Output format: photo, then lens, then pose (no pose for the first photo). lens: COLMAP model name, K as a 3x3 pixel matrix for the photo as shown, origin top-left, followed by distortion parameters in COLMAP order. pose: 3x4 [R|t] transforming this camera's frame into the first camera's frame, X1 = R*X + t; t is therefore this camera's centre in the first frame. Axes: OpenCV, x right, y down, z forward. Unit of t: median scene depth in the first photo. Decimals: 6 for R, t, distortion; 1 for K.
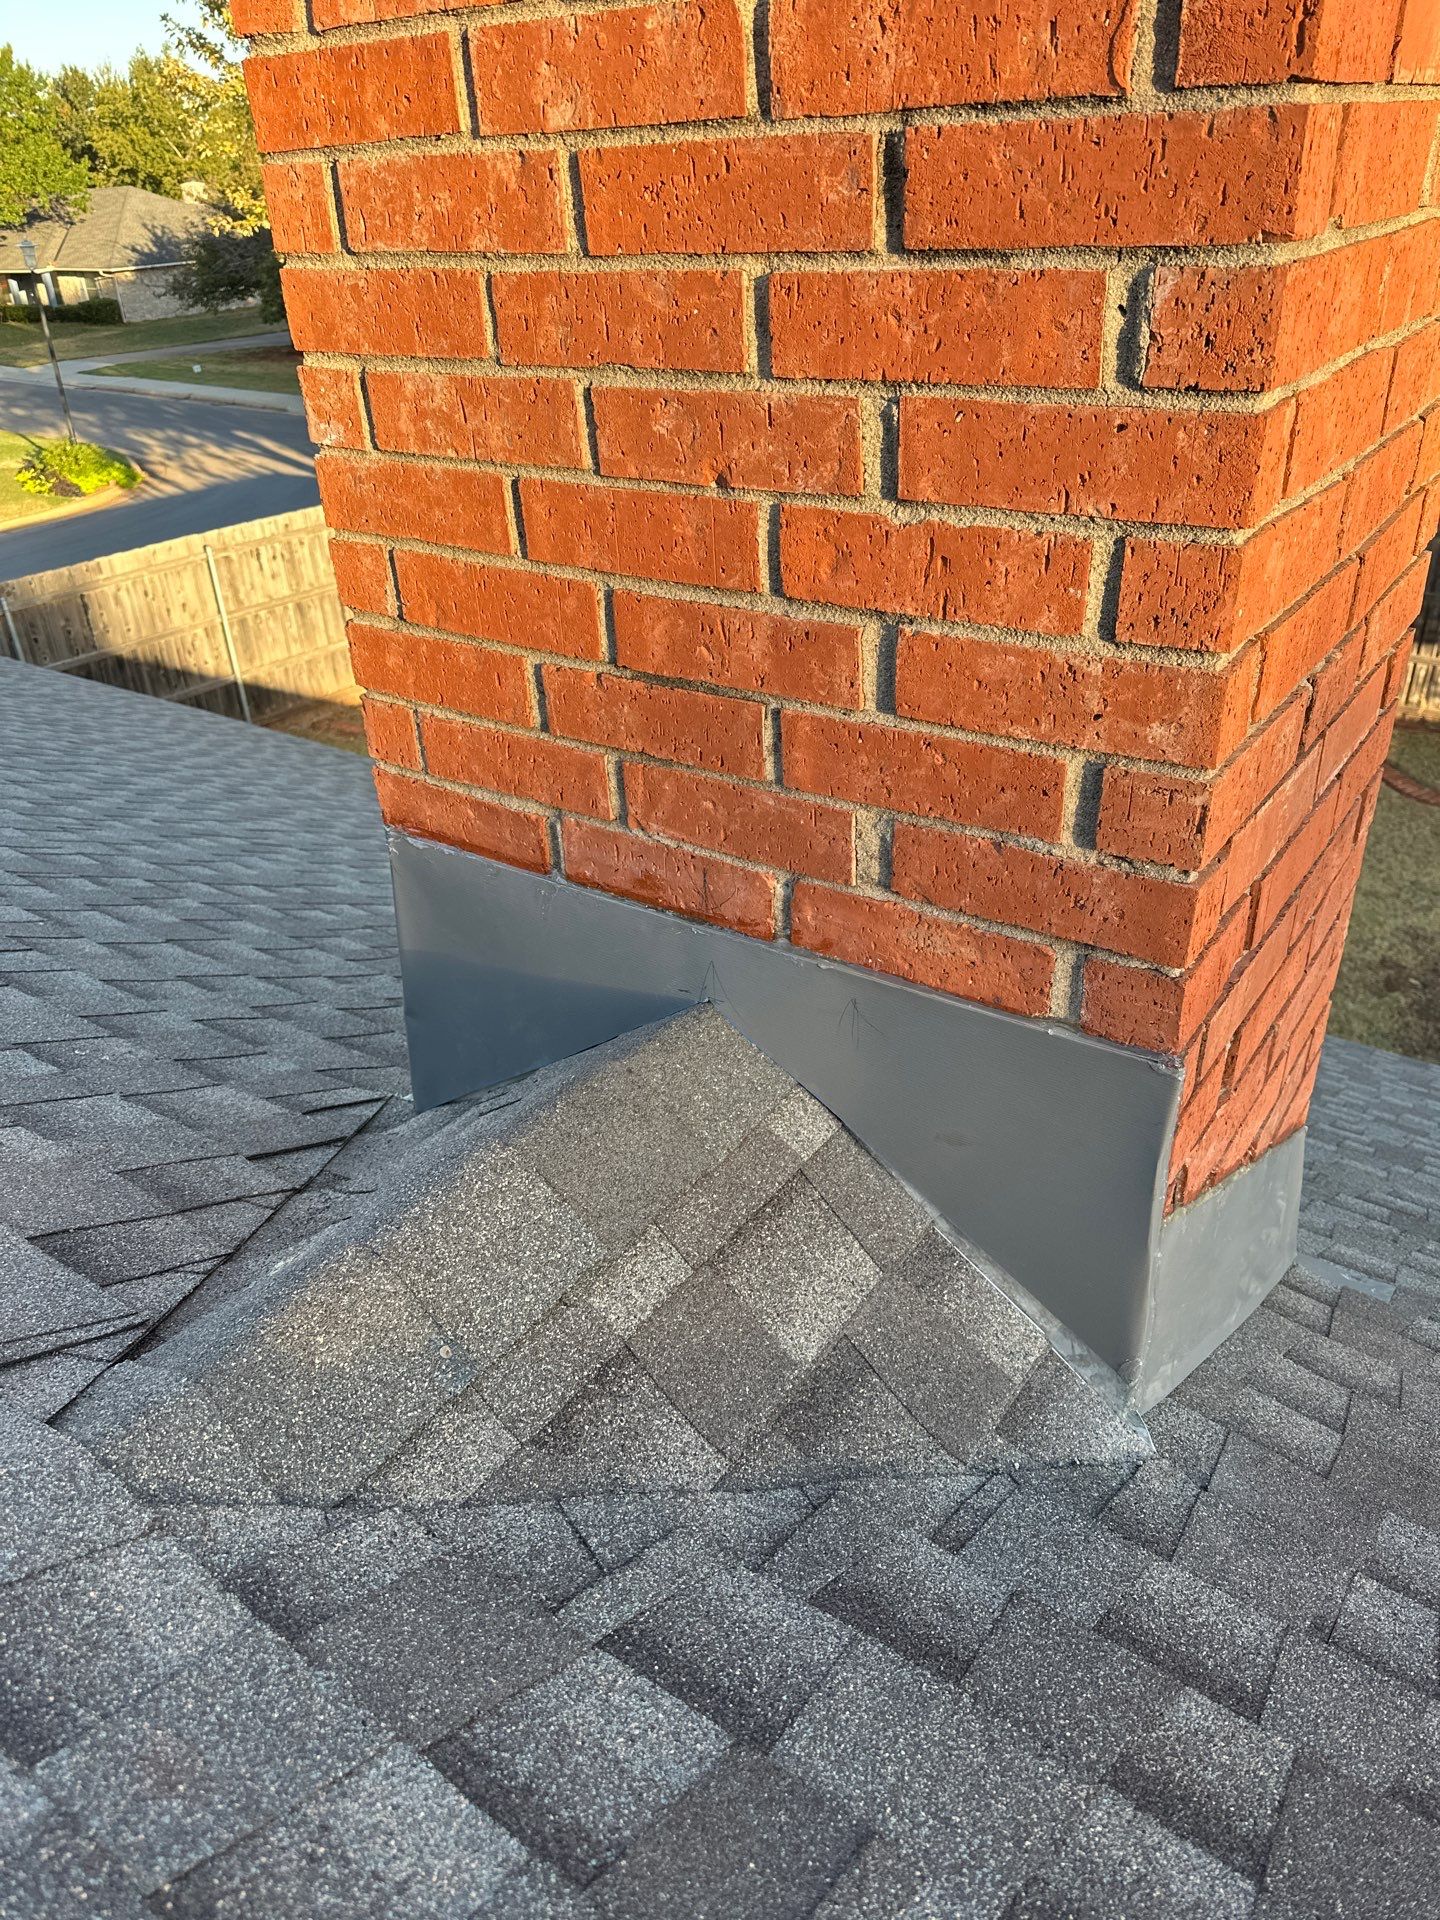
lens RADIAL K [[1387.9, 0, 720.0], [0, 1387.9, 960.0], [0, 0, 1]] dist [0.101805, 0.001048]
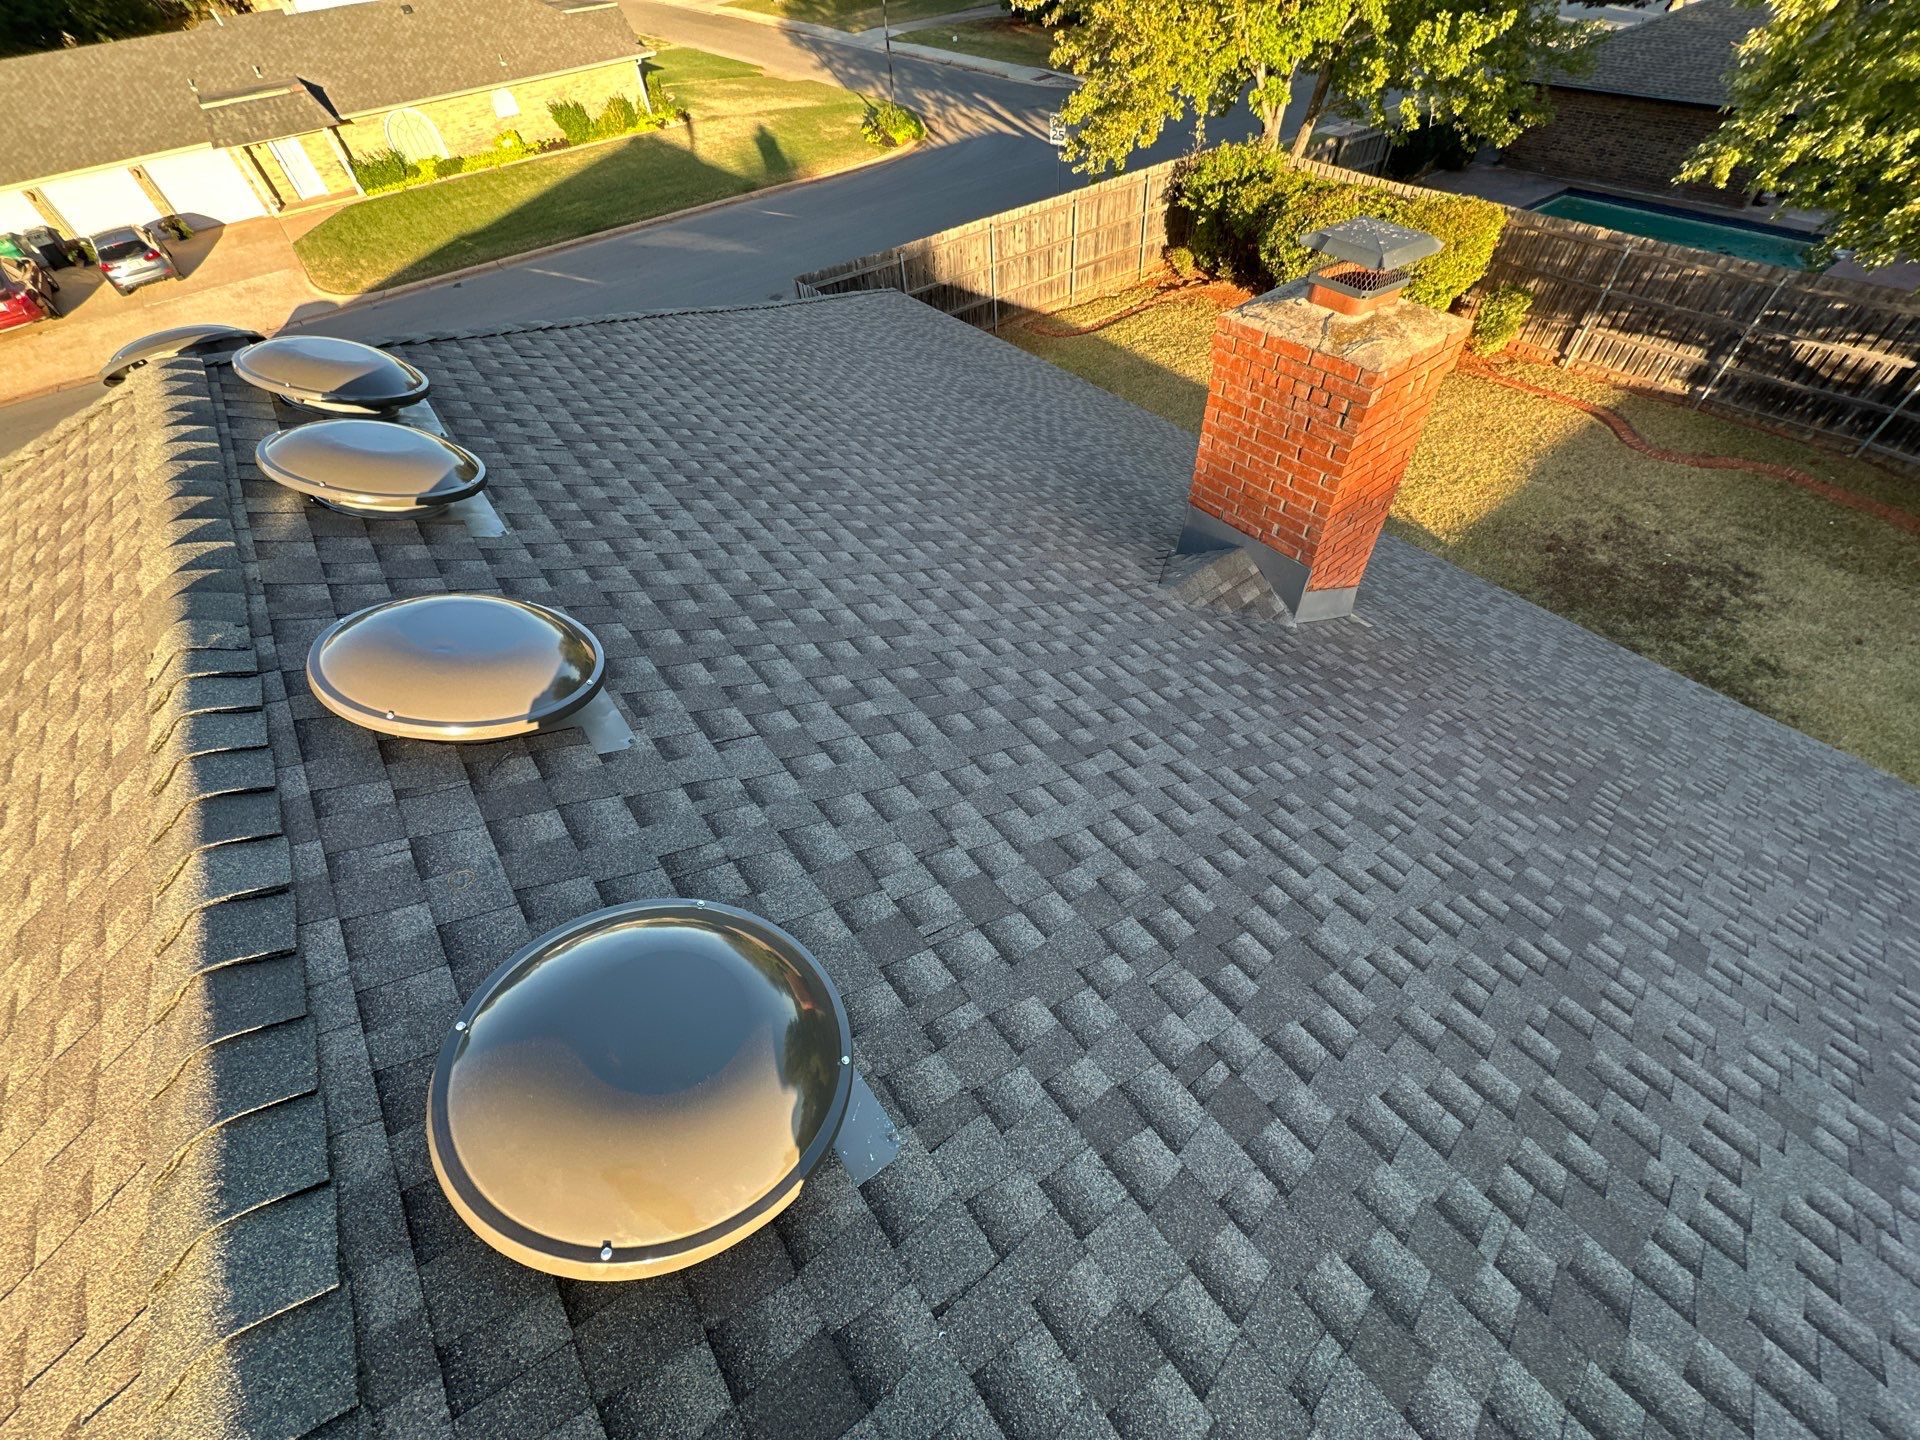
lens RADIAL K [[772.6, 0, 960.0], [0, 772.6, 720.0], [0, 0, 1]] dist [-0.009378, -0.000447]
pose [[0.952335, 0.214601, -0.216805, -0.021671], [-0.128860, 0.927189, 0.351733, -0.021755], [0.276501, -0.307030, 0.910648, -0.196978]]
